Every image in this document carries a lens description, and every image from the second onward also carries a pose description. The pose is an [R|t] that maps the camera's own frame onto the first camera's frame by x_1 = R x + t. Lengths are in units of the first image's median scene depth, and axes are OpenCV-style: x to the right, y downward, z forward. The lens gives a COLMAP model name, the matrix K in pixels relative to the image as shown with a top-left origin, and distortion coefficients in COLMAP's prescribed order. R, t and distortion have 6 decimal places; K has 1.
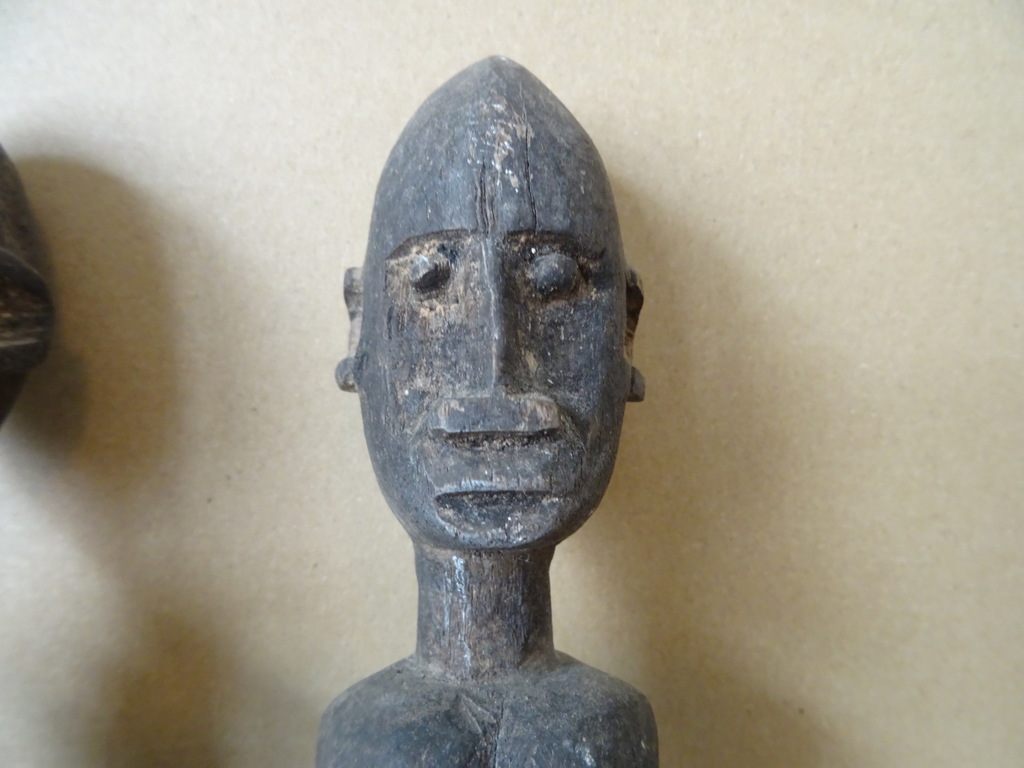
lens RADIAL K [[736.2, 0, 508.6], [0, 736.2, 407.8], [0, 0, 1]] dist [0.012120, -0.006638]
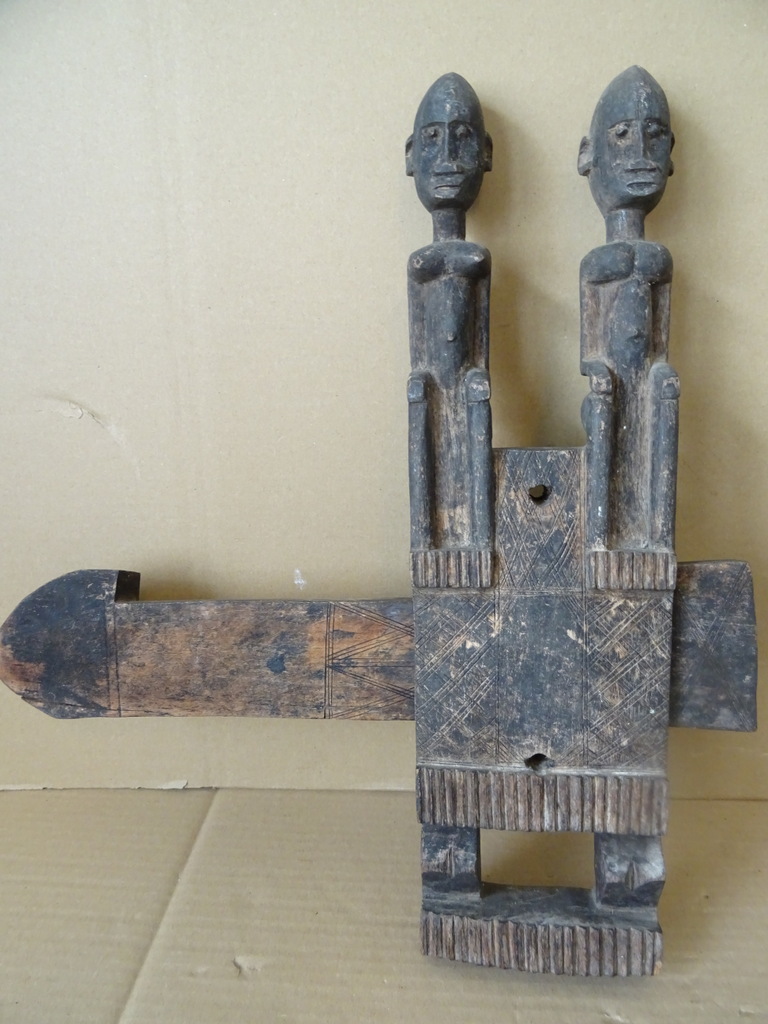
lens RADIAL K [[736.2, 0, 389.3], [0, 736.2, 514.0], [0, 0, 1]] dist [0.012120, -0.006638]
pose [[0.994203, 0.013720, -0.106645, -0.862688], [0.007355, 0.980826, 0.194745, 1.005714], [0.107272, -0.194401, 0.975039, -3.255165]]
